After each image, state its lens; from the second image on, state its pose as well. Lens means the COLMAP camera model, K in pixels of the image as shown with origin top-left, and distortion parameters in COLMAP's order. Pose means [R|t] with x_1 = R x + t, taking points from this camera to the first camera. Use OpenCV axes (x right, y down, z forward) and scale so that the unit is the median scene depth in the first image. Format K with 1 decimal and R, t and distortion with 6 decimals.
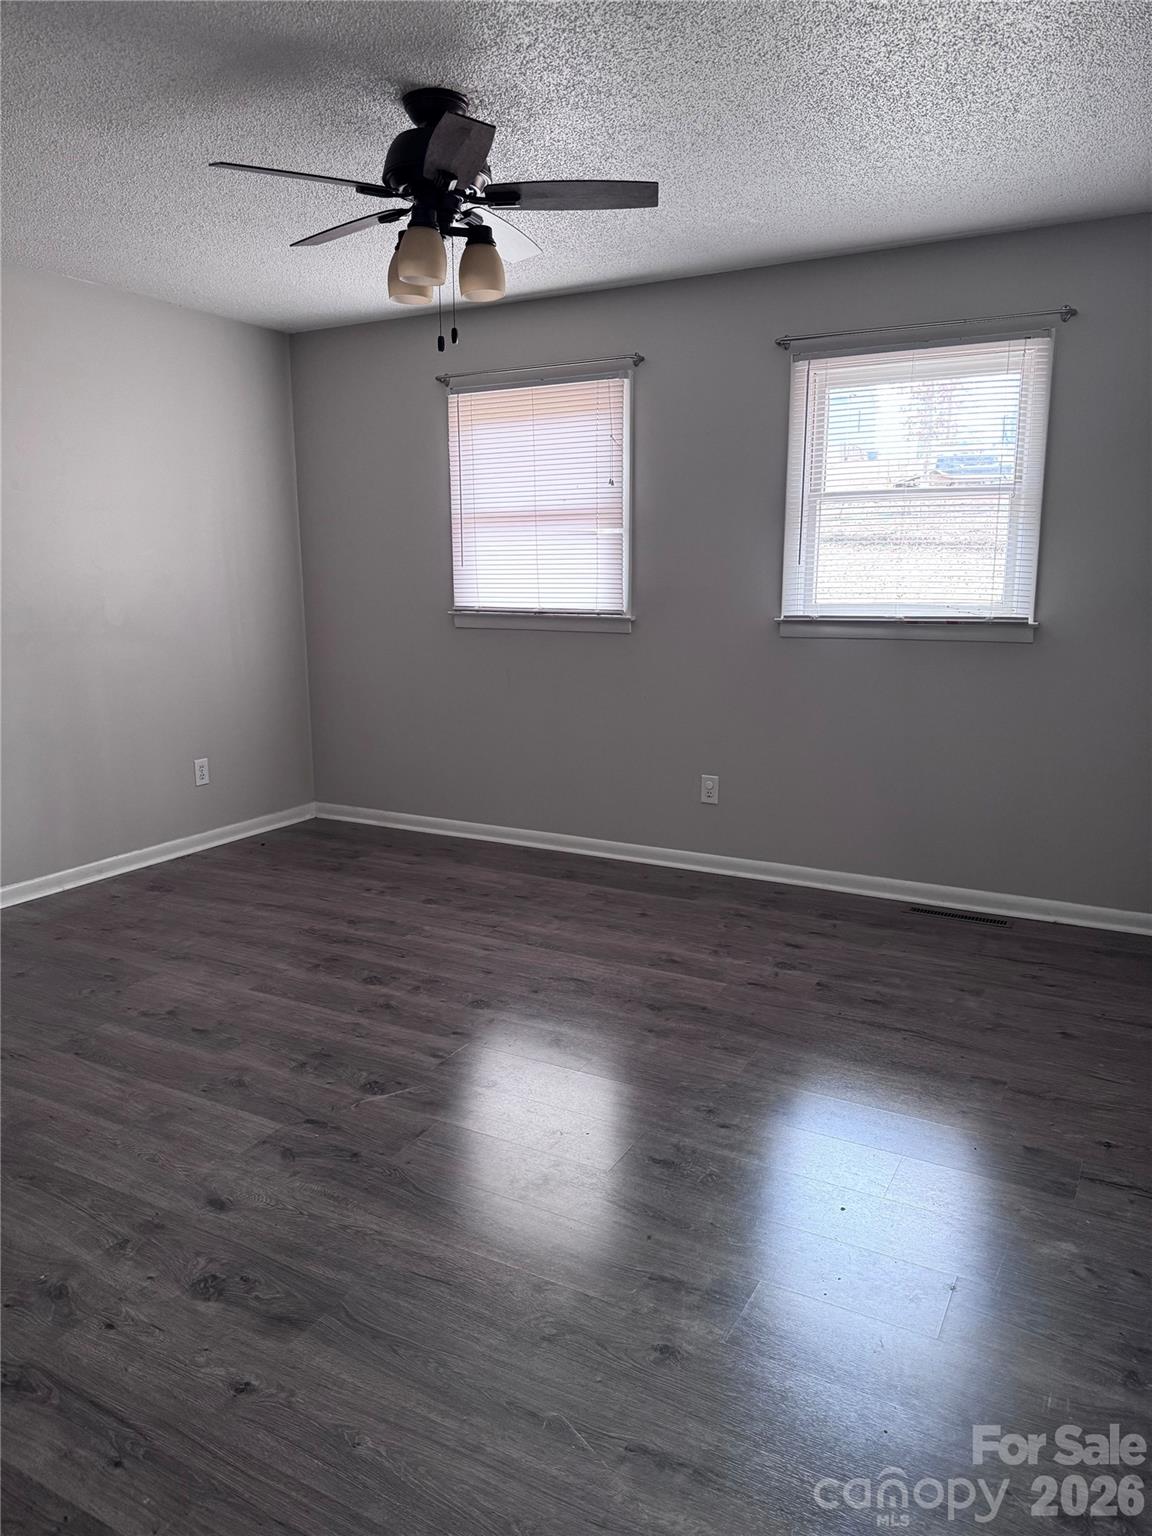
lens RADIAL K [[1073.1, 0, 576.0], [0, 1073.1, 768.0], [0, 0, 1]] dist [0.084690, -0.097234]
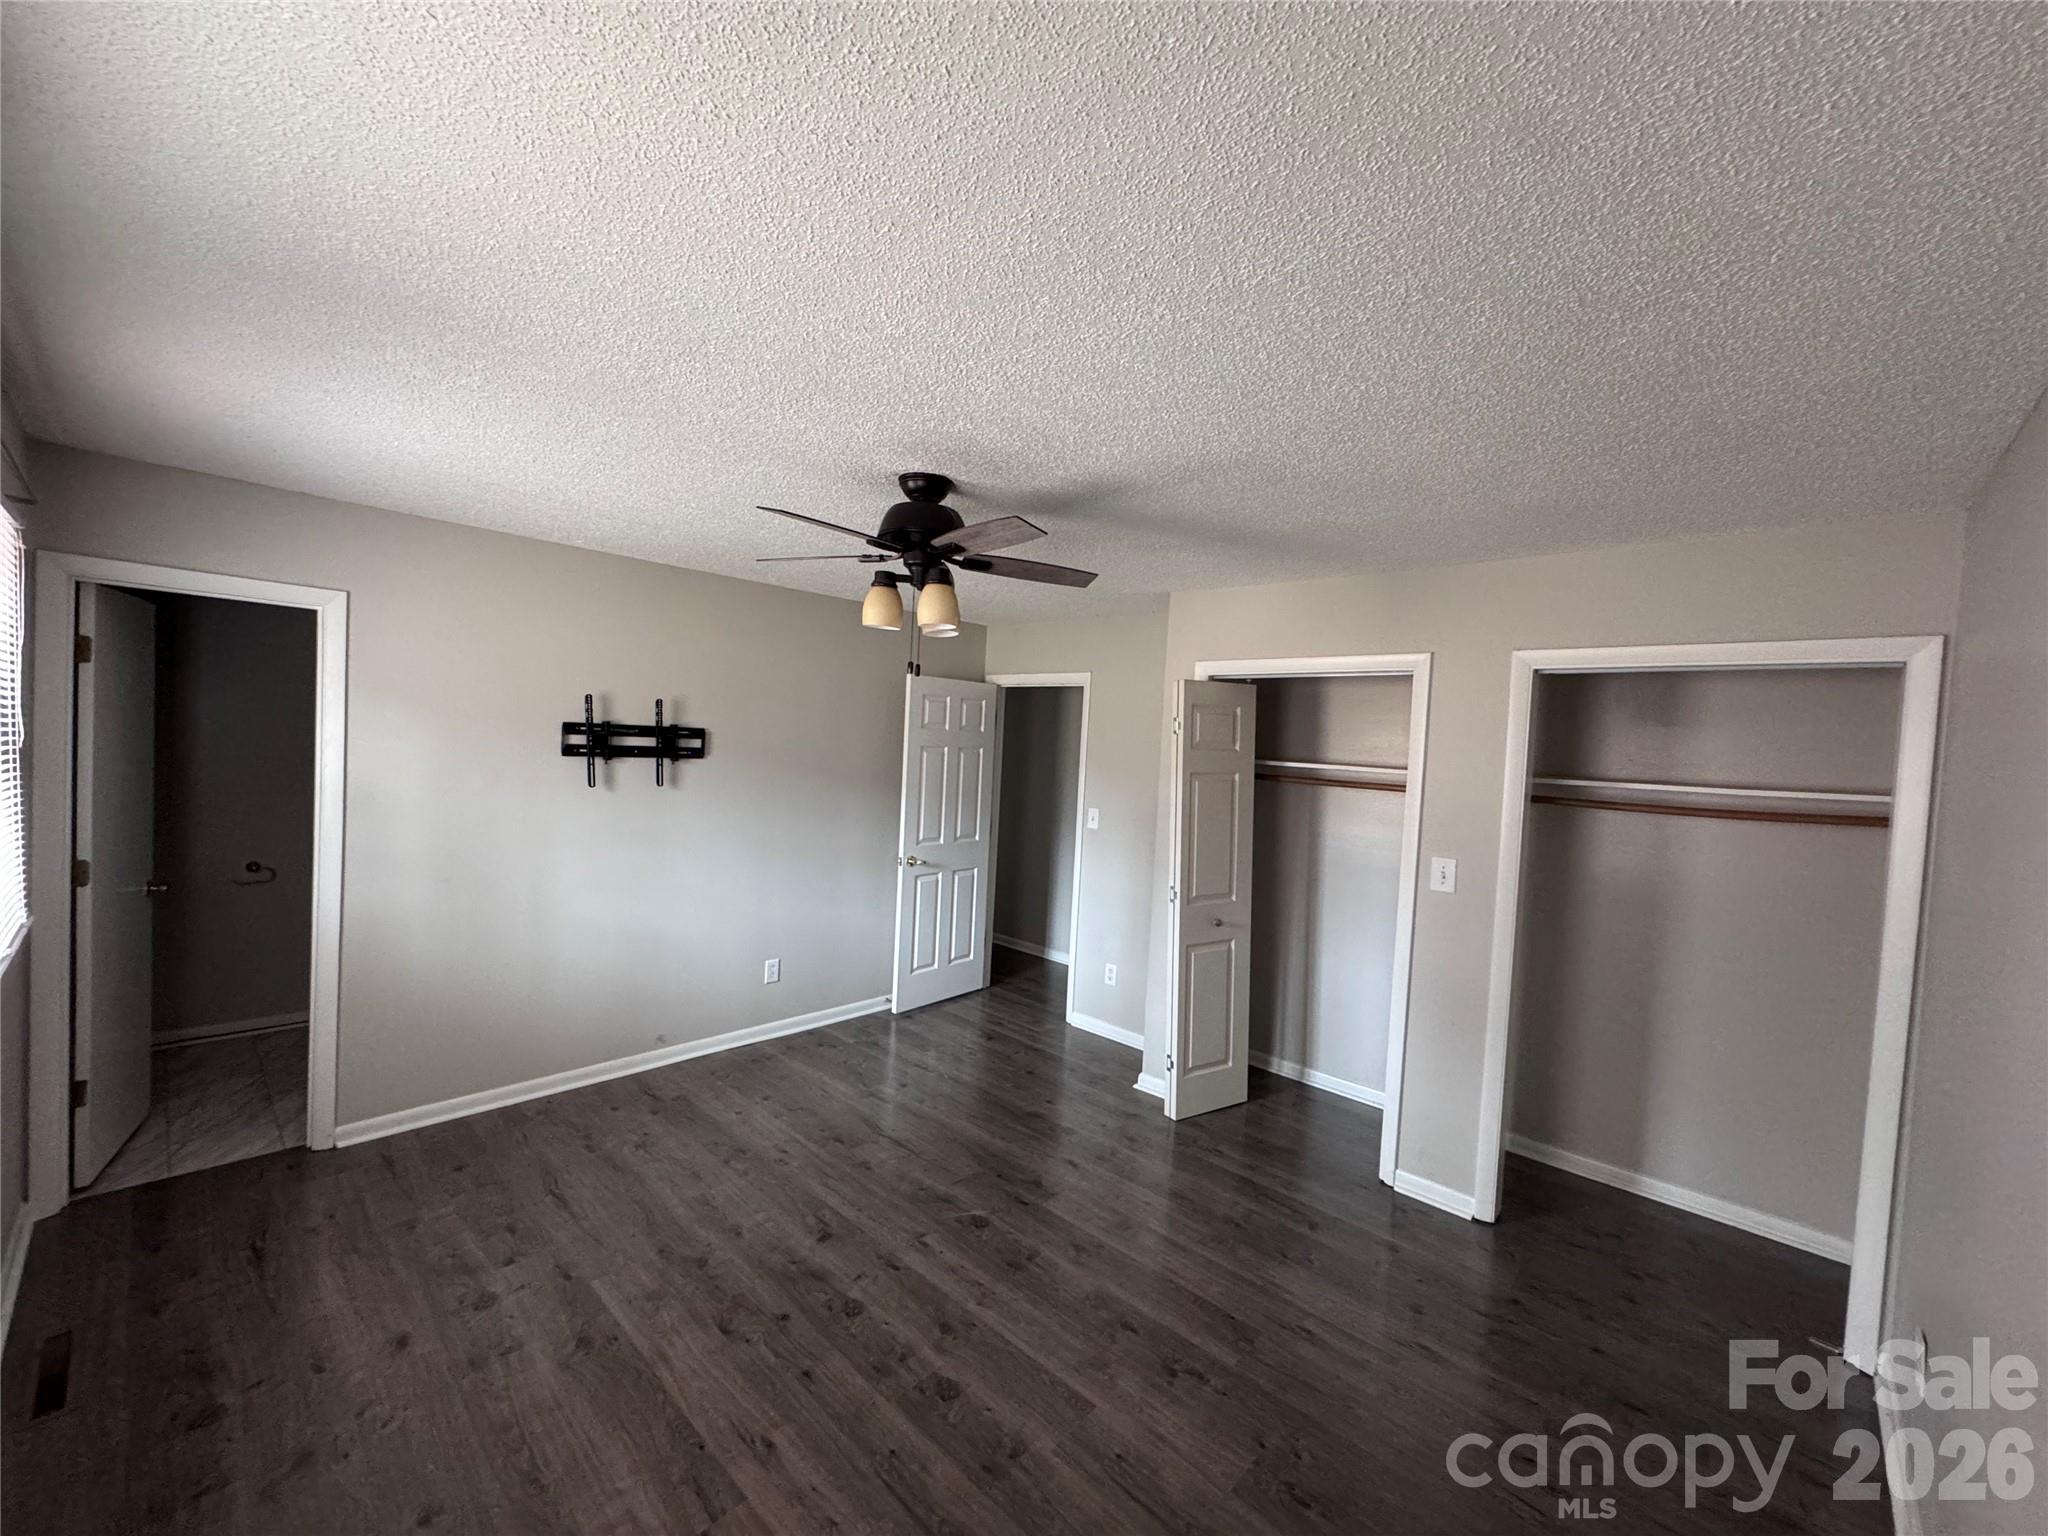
lens RADIAL K [[813.0, 0, 1024.0], [0, 813.0, 768.0], [0, 0, 1]] dist [-0.002590, -0.000203]
pose [[-0.968671, -0.056572, 0.241818, -0.397287], [-0.004359, 0.977432, 0.211206, -0.415529], [-0.248309, 0.203535, -0.947057, 1.603992]]
